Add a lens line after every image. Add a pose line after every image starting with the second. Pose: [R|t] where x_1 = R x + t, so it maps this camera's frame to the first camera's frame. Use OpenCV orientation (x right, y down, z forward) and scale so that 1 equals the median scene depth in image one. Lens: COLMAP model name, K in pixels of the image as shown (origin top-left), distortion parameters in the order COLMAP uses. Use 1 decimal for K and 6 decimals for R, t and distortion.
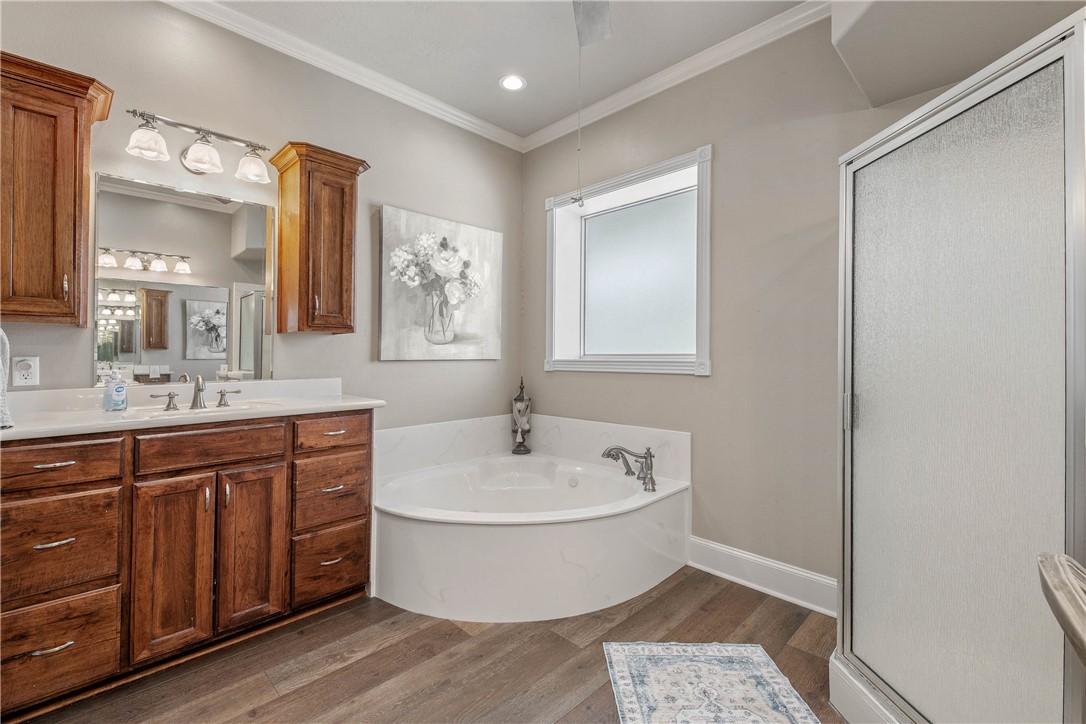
lens RADIAL K [[471.3, 0, 546.8], [0, 471.3, 352.2], [0, 0, 1]] dist [0.003136, 0.000165]
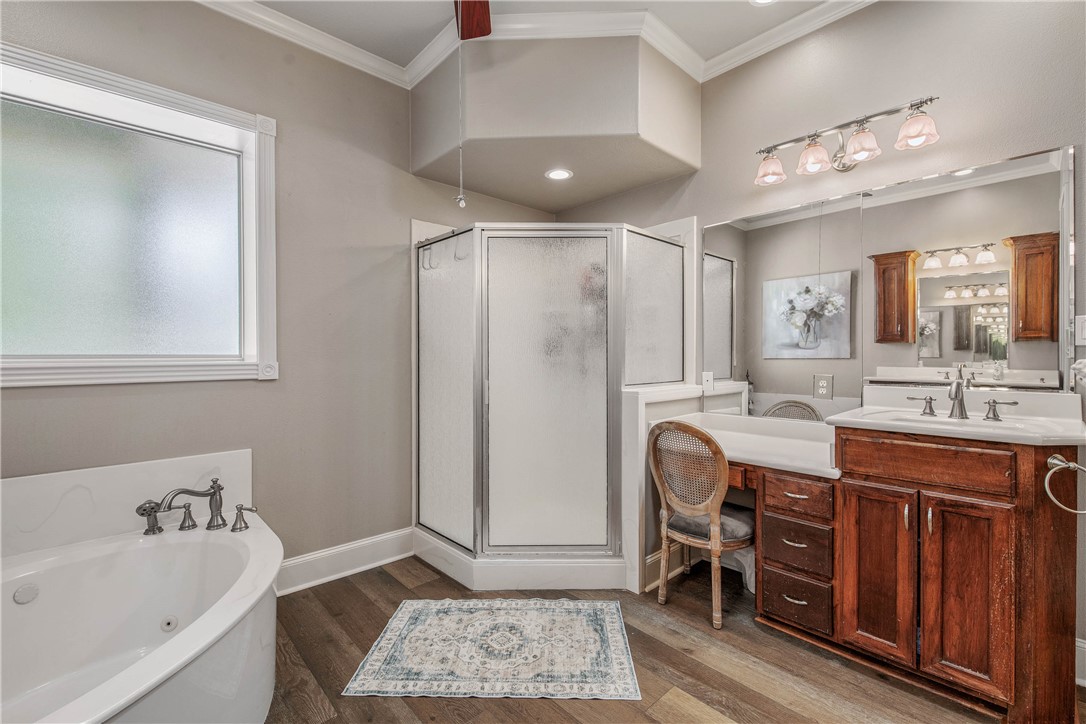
lens RADIAL K [[471.3, 0, 546.5], [0, 471.3, 362.6], [0, 0, 1]] dist [0.003136, 0.000165]
pose [[0.030325, -0.014673, 0.999432, -0.704364], [-0.003163, 0.999886, 0.014775, 0.004245], [-0.999535, -0.003610, 0.030276, 0.601127]]
